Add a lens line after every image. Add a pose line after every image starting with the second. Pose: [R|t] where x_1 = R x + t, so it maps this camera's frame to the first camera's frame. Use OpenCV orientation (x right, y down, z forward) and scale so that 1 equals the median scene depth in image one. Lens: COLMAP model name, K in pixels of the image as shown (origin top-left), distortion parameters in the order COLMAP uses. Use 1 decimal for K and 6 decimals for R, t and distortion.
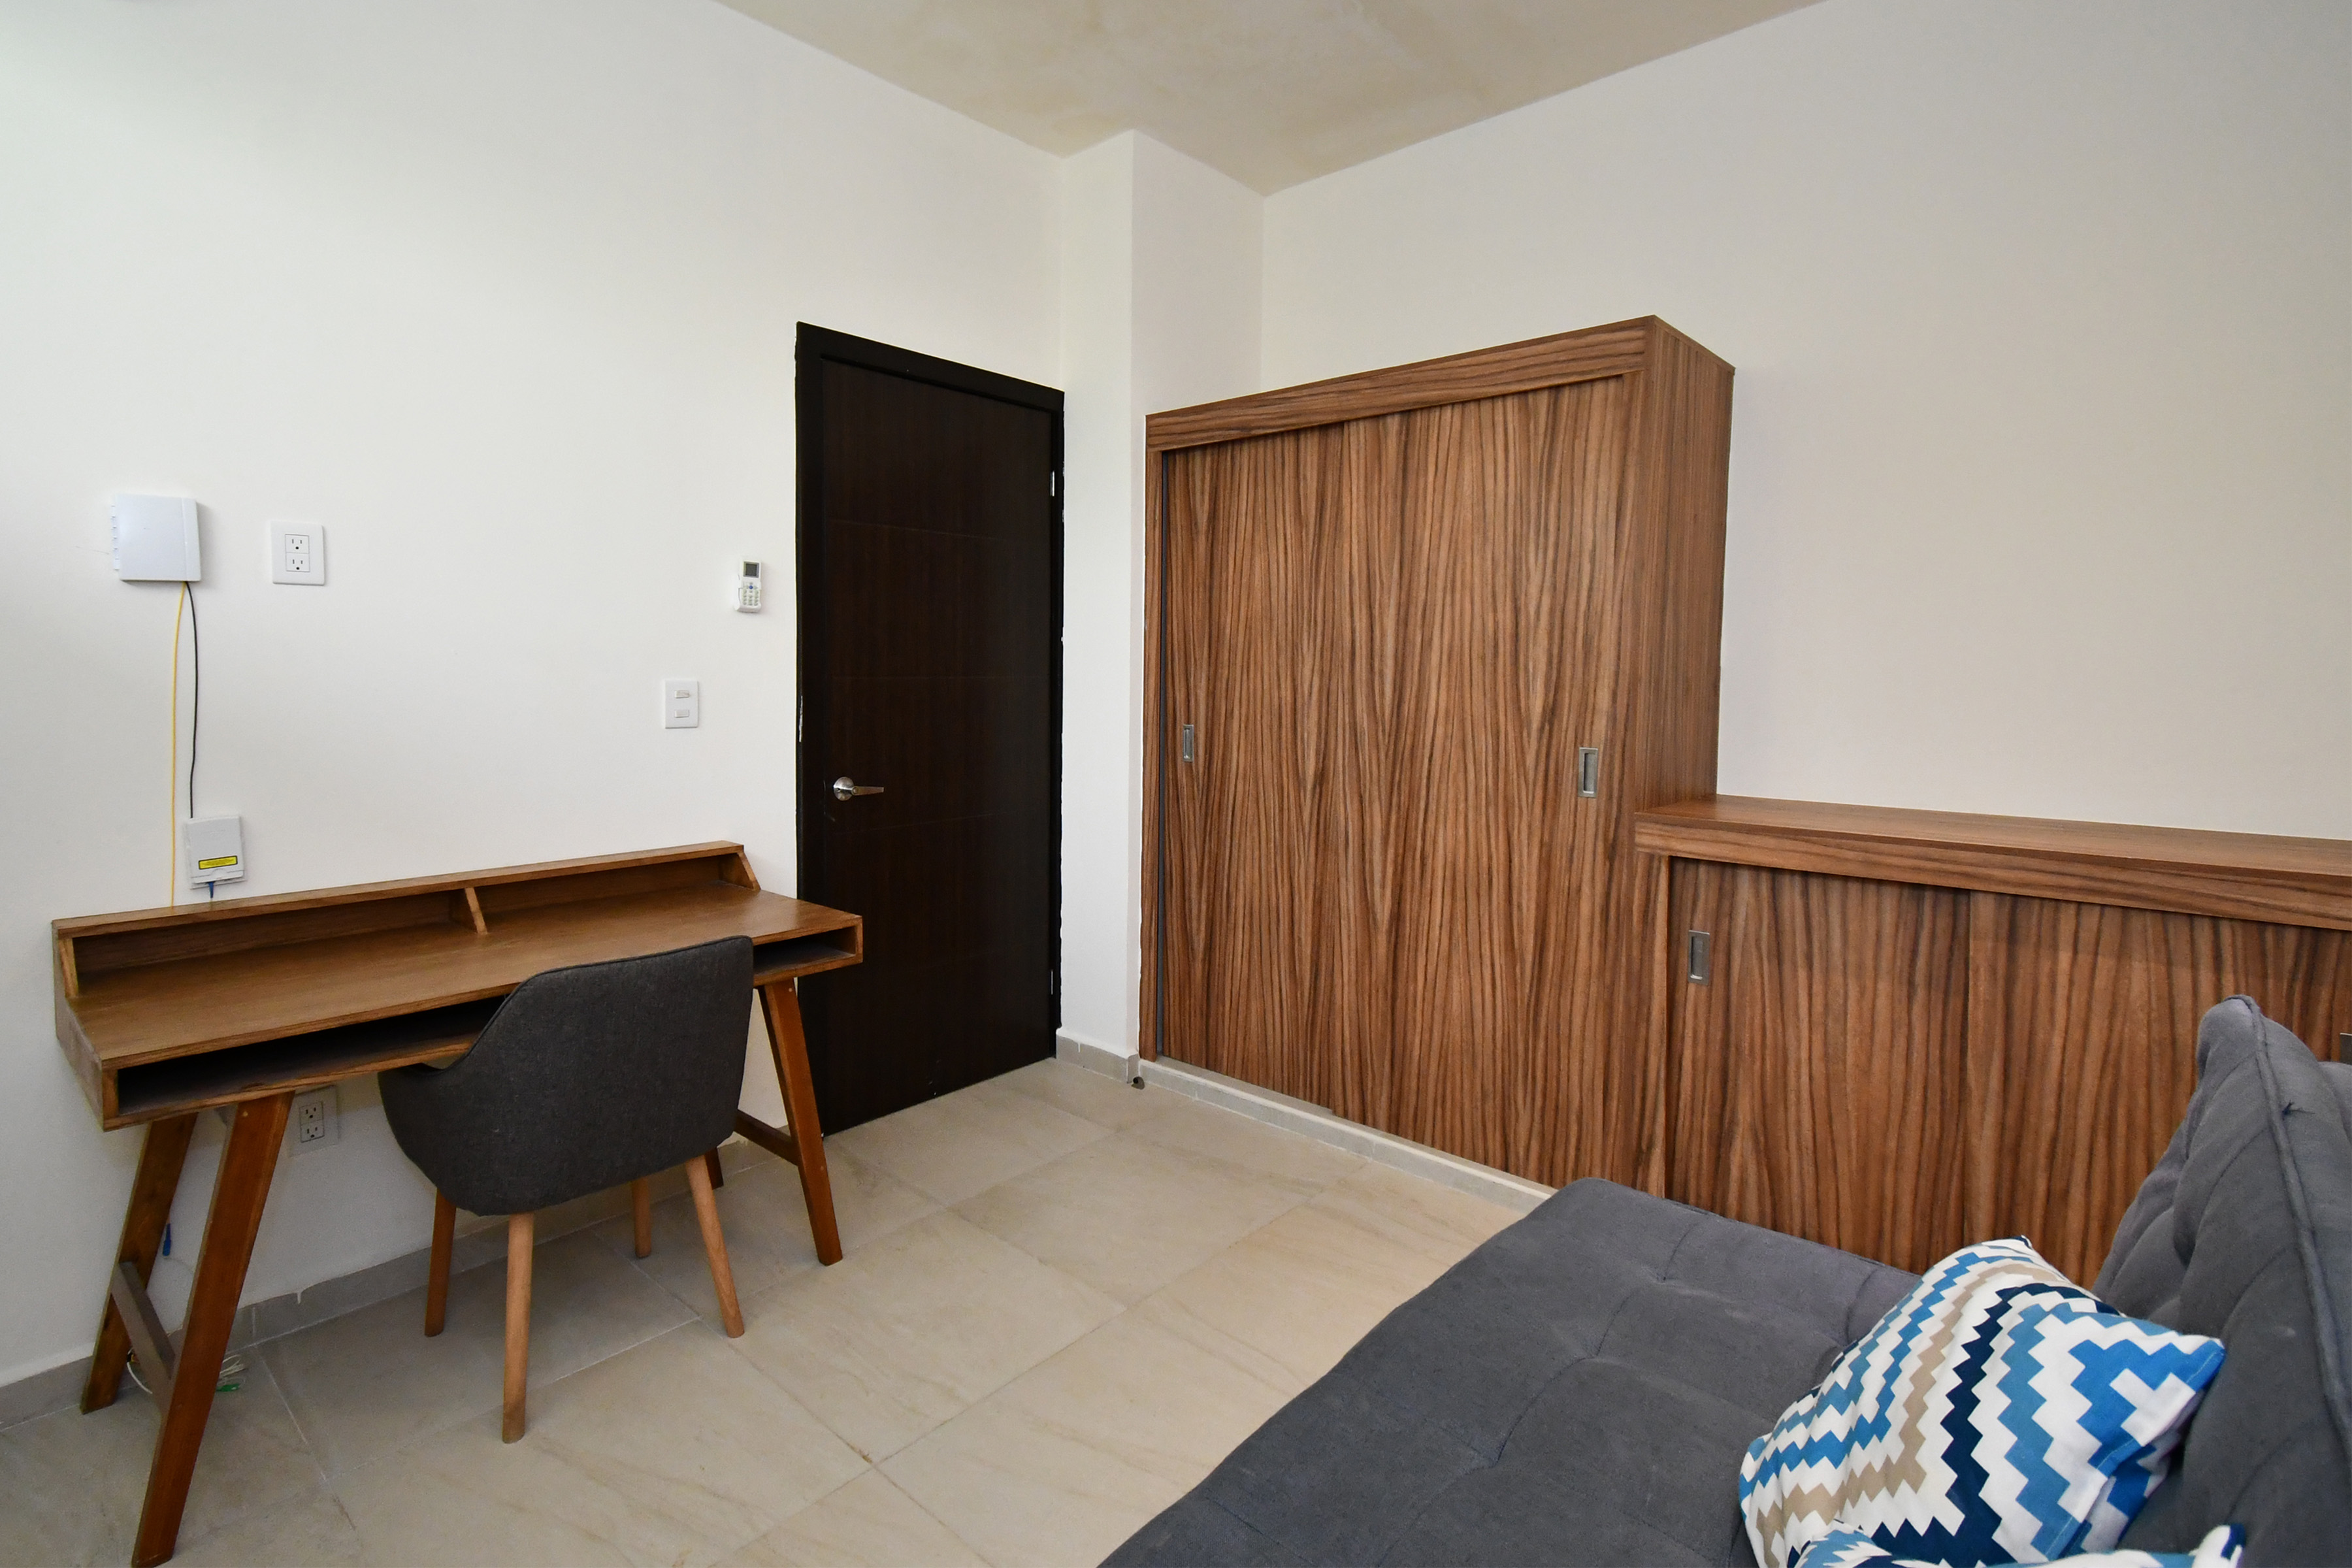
lens RADIAL K [[1076.4, 0, 1176.0], [0, 1076.4, 784.0], [0, 0, 1]] dist [-0.019949, -0.000294]
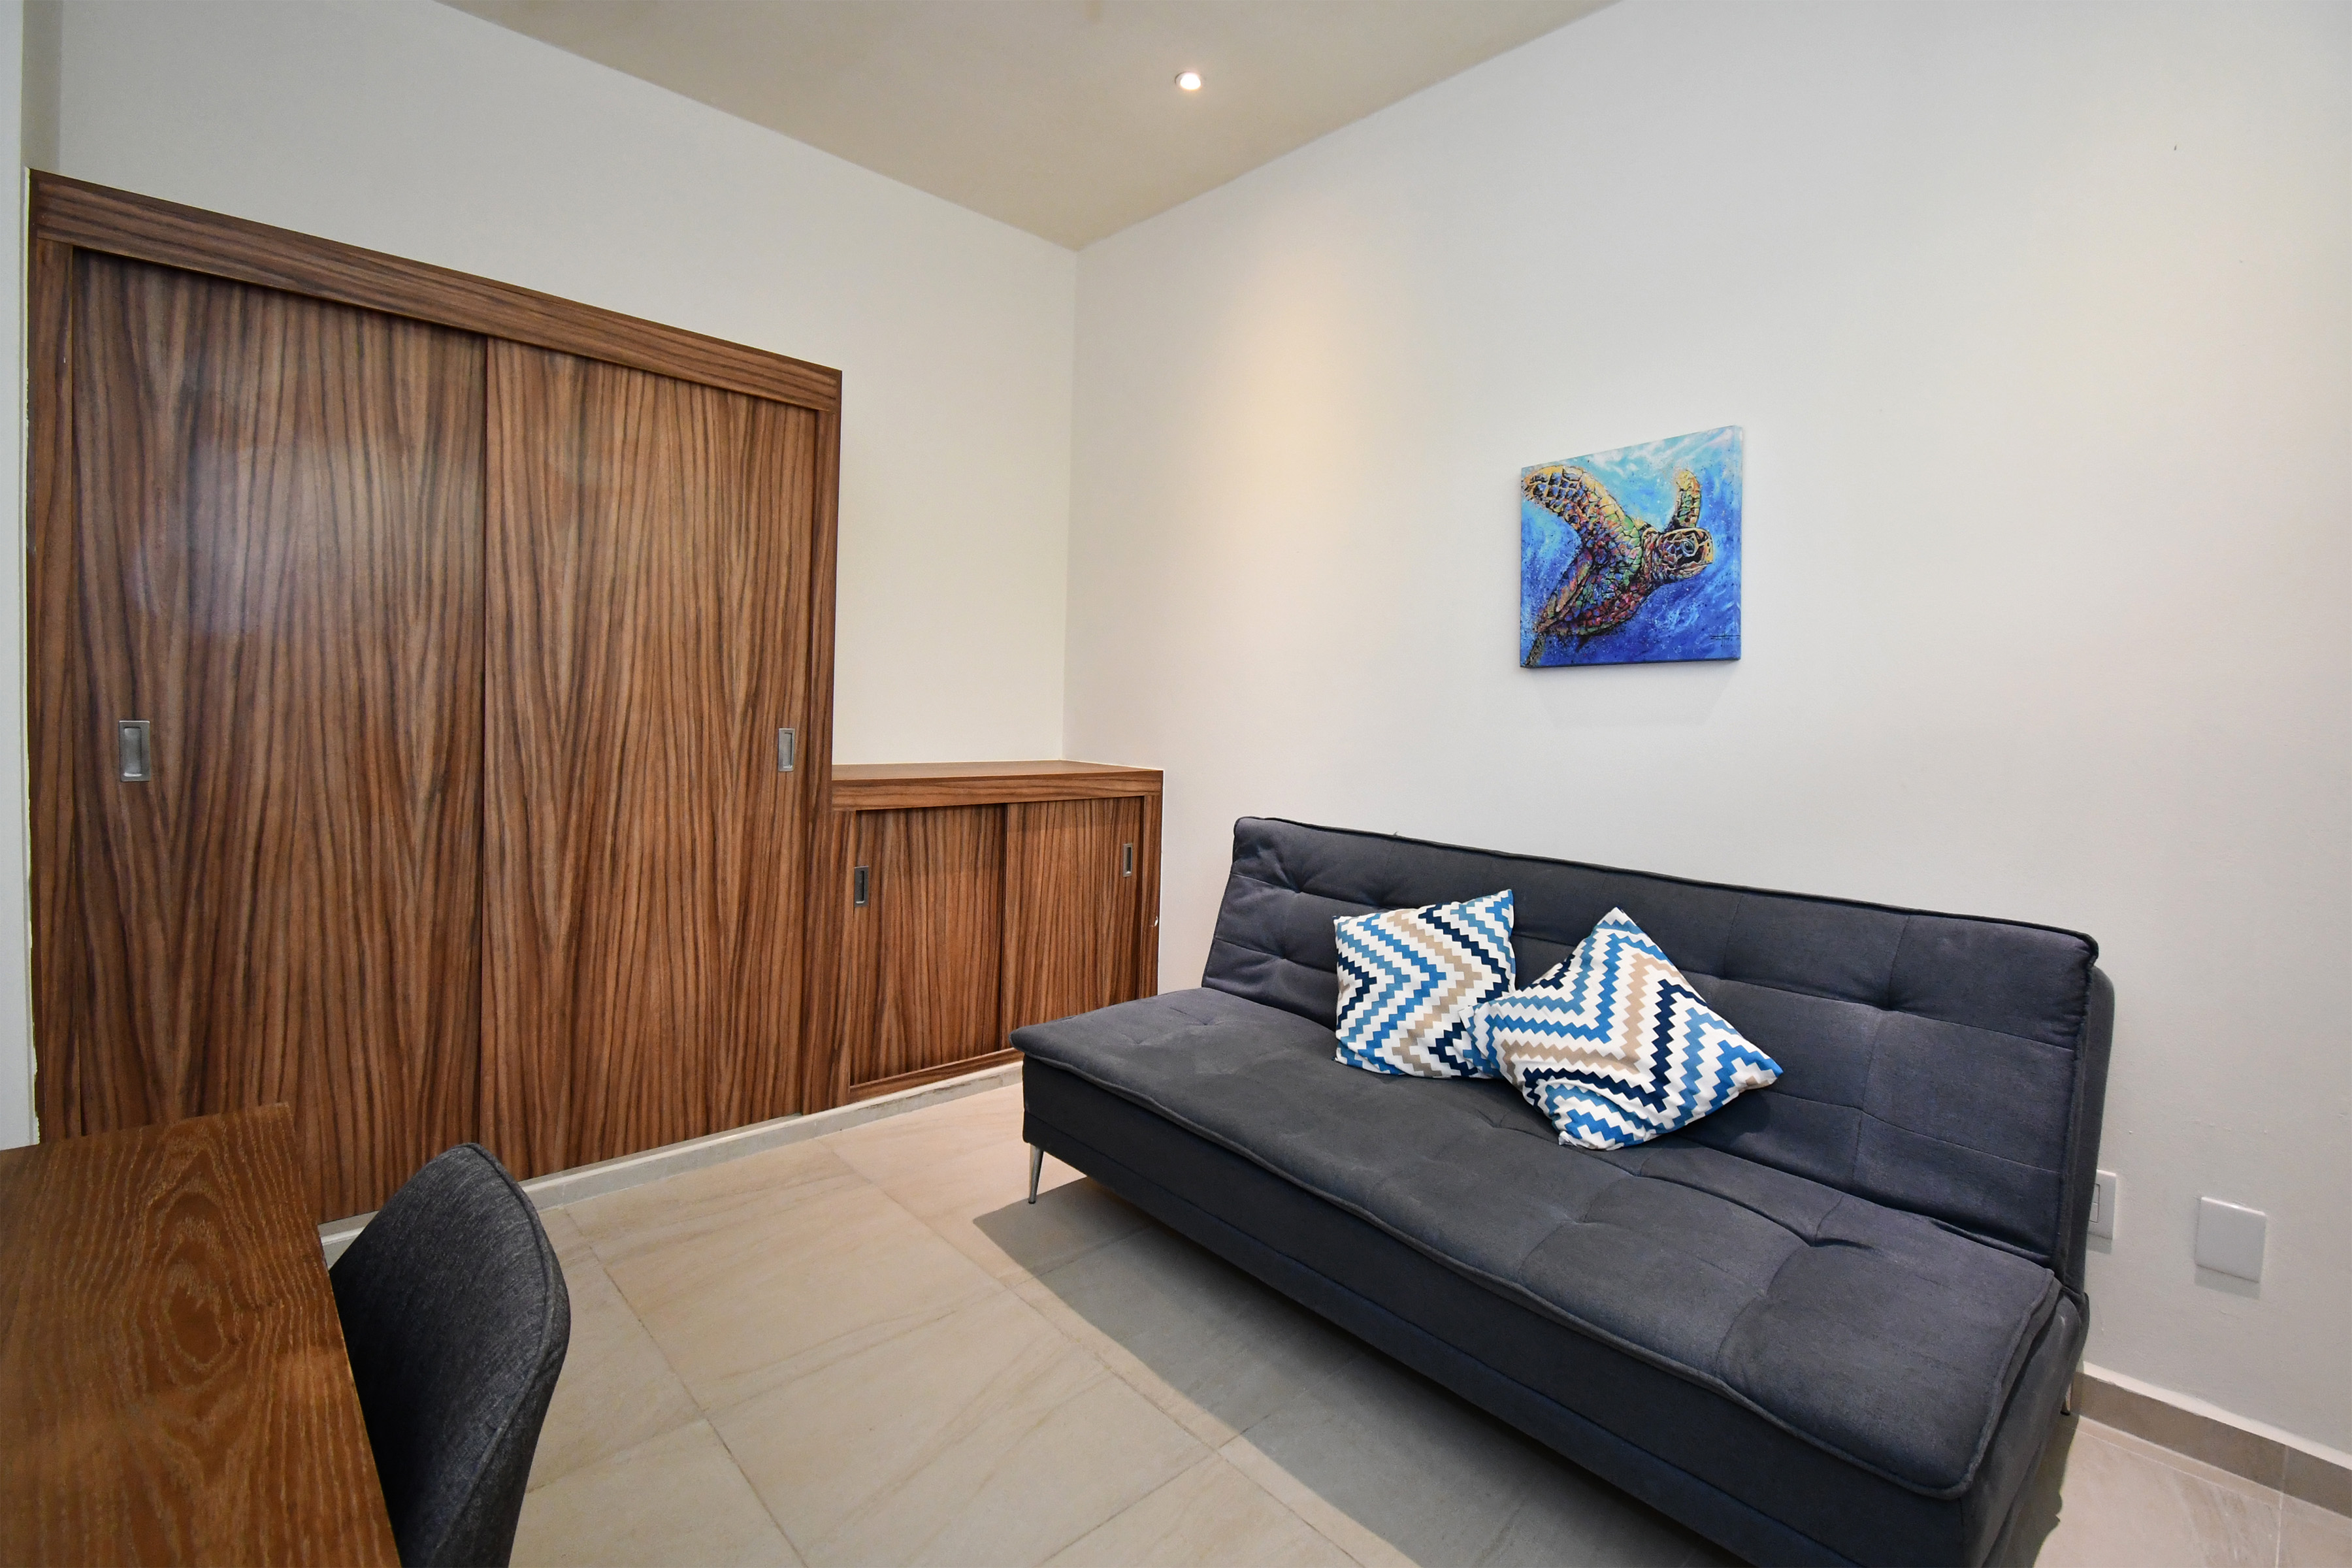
lens RADIAL K [[991.6, 0, 1169.7], [0, 991.6, 815.9], [0, 0, 1]] dist [-0.042451, -0.000115]
pose [[0.076277, -0.128921, 0.988717, -0.594953], [0.051972, 0.990772, 0.125179, -0.048078], [-0.995731, 0.041837, 0.082273, 0.475928]]
